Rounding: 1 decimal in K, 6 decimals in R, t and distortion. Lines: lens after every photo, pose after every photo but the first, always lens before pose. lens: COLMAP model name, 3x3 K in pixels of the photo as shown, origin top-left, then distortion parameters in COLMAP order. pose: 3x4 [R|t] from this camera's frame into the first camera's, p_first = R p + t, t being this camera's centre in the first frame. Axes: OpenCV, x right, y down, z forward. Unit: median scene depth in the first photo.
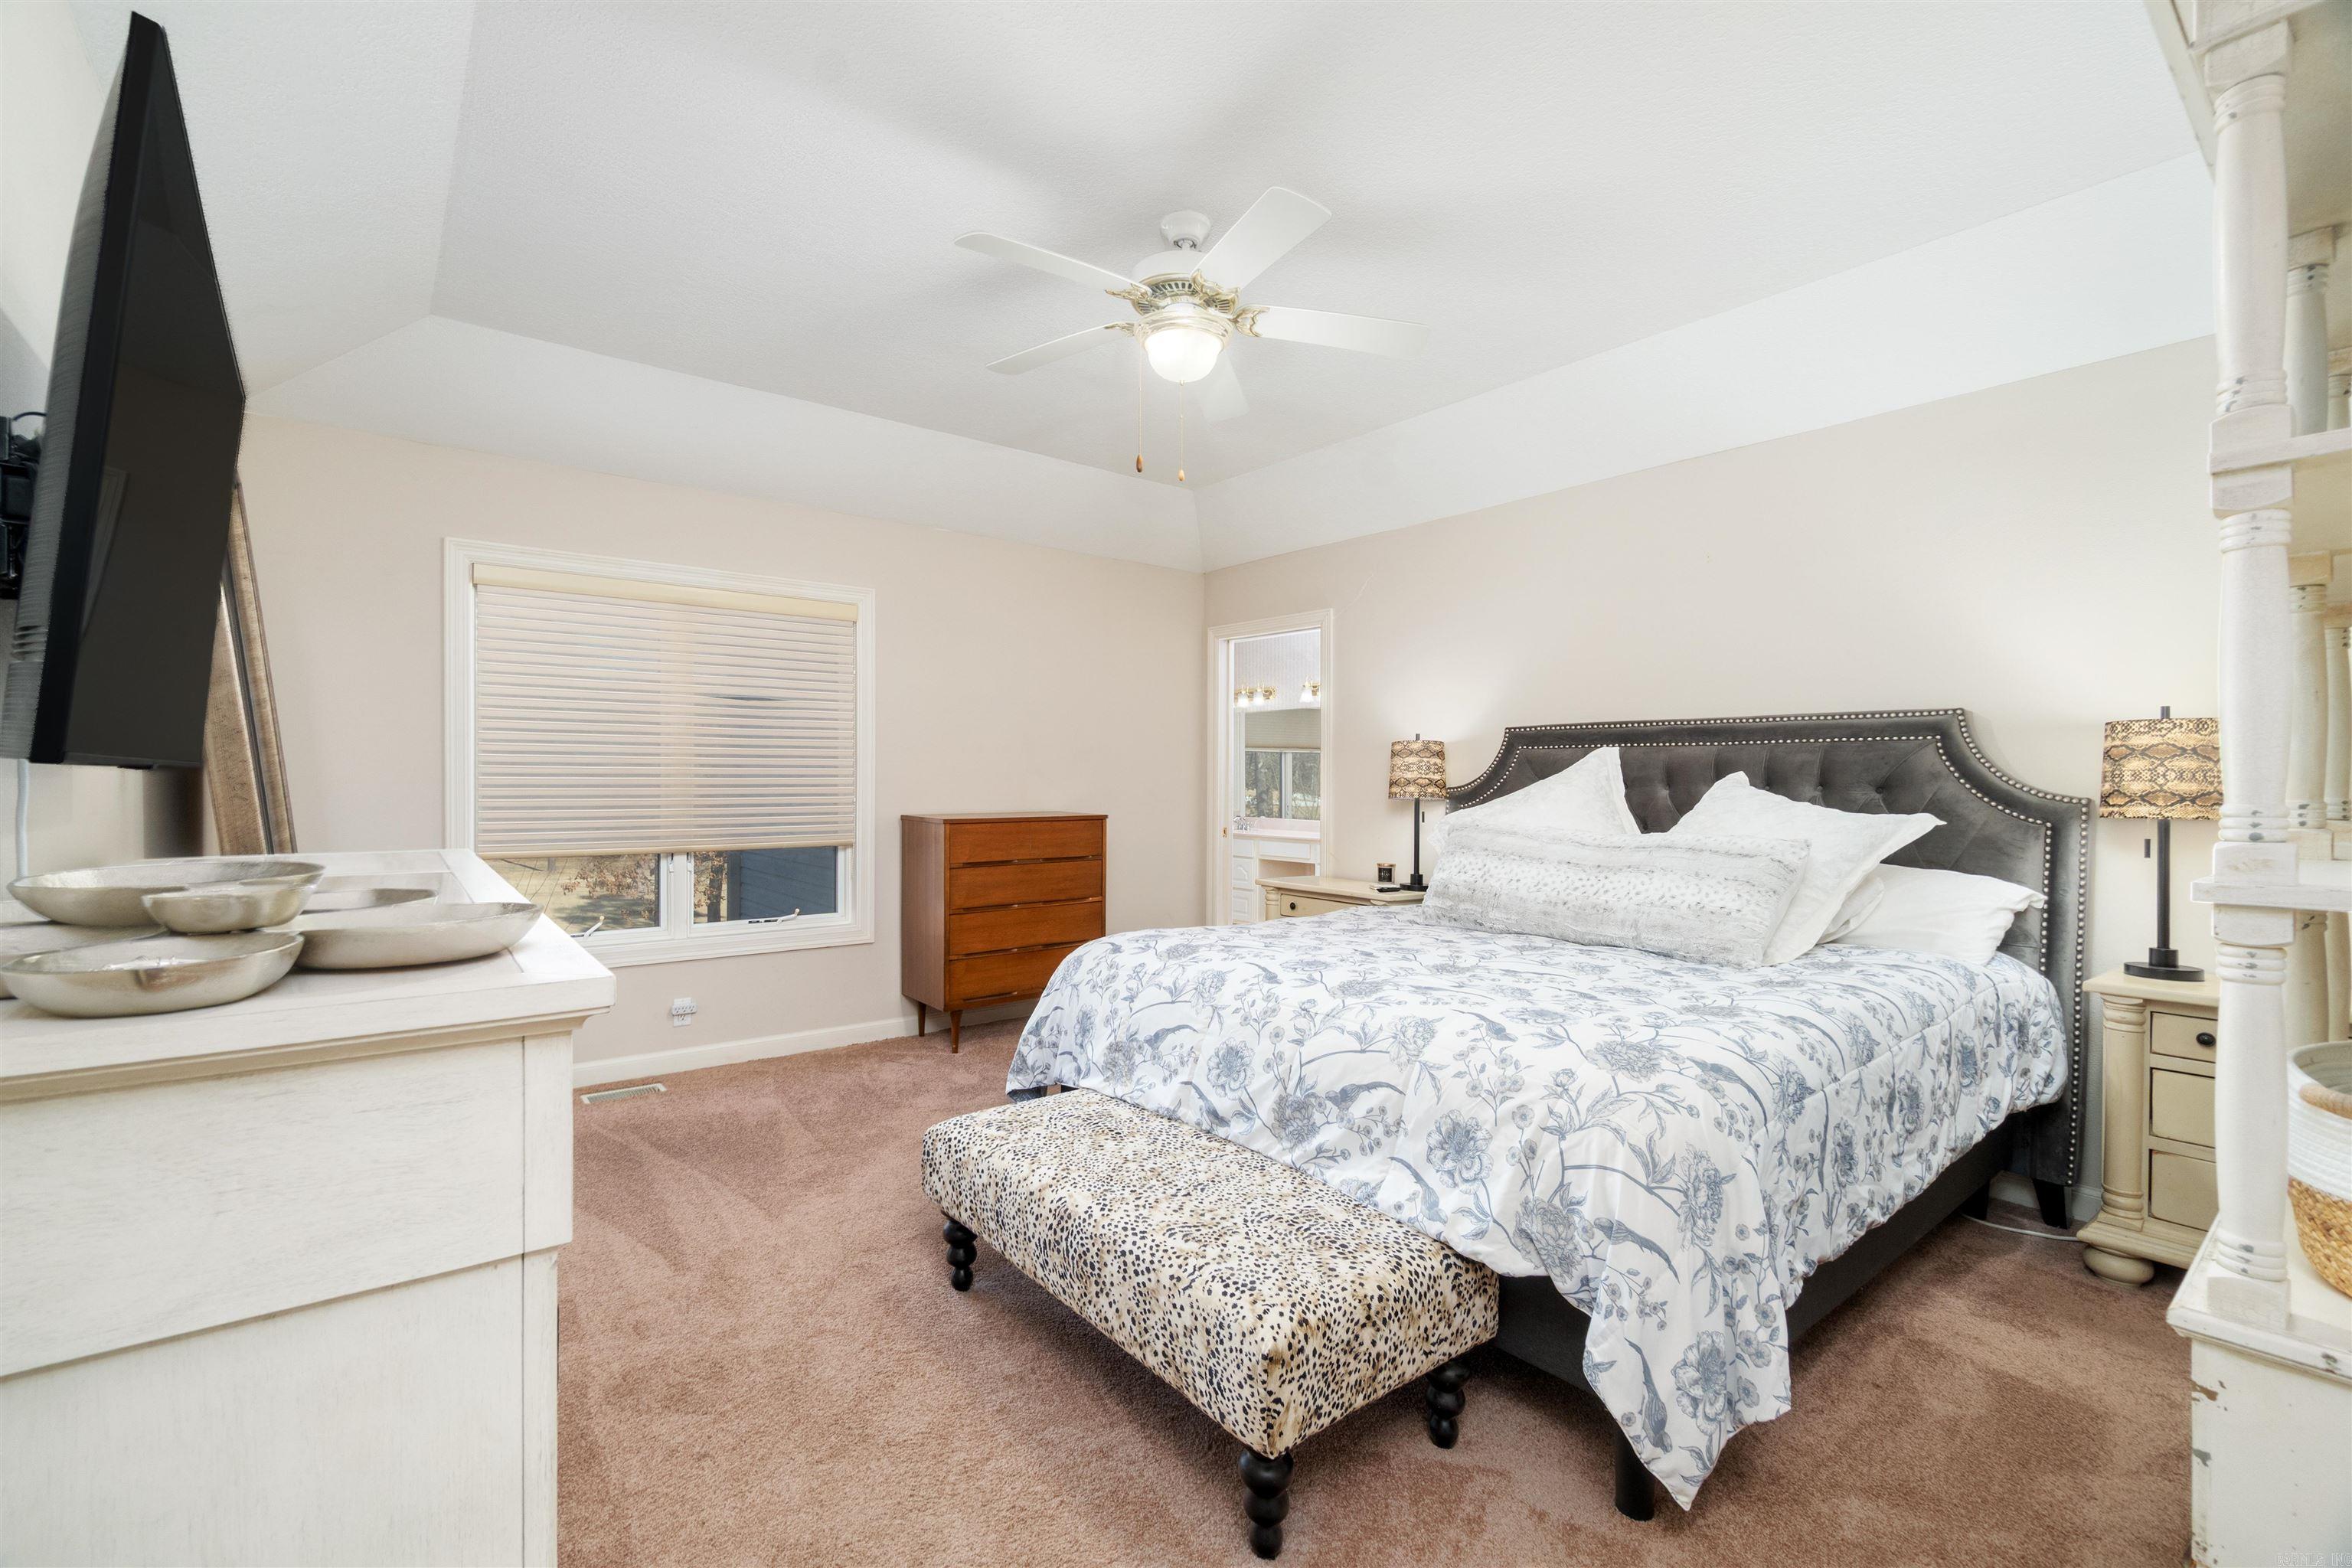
lens RADIAL K [[1018.8, 0, 1176.0], [0, 1018.8, 784.0], [0, 0, 1]] dist [-0.000527, -0.000096]
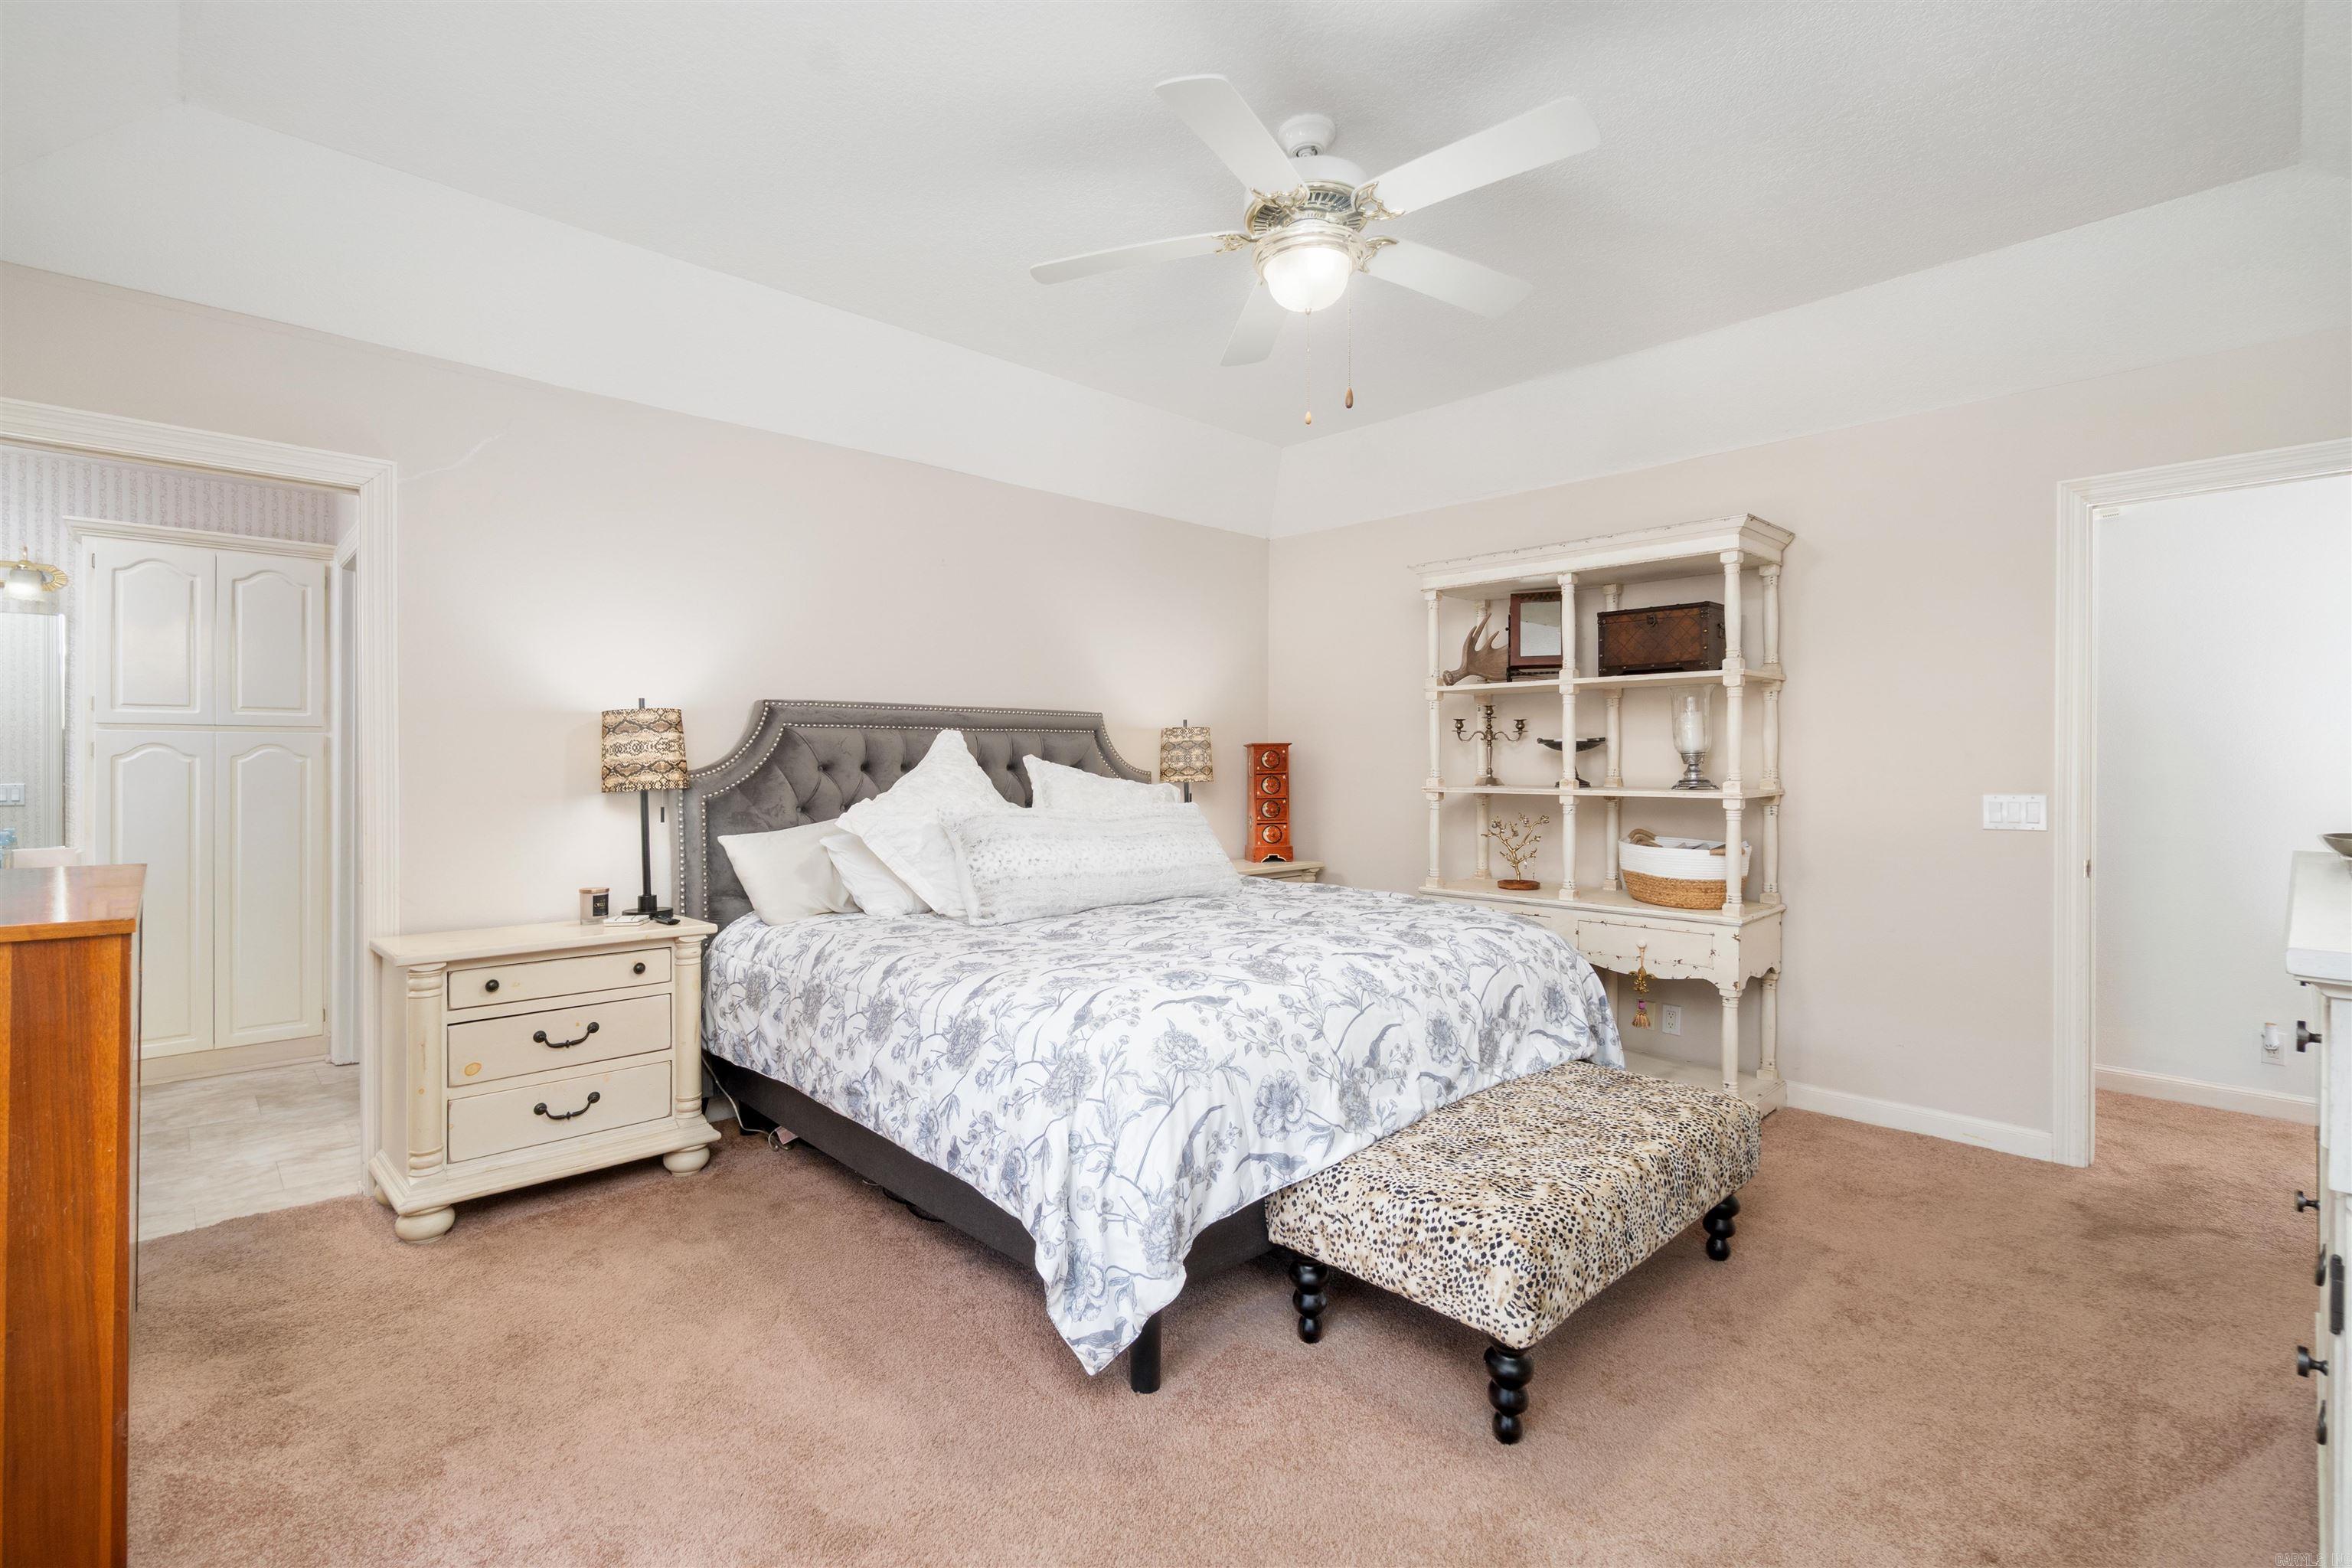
lens RADIAL K [[1036.5, 0, 1176.0], [0, 1036.5, 784.0], [0, 0, 1]] dist [0.000142, 0.000002]
pose [[-0.086659, -0.024656, 0.995933, -0.865162], [0.001651, 0.999689, 0.024893, -0.009058], [-0.996237, 0.003801, -0.086592, 1.203165]]
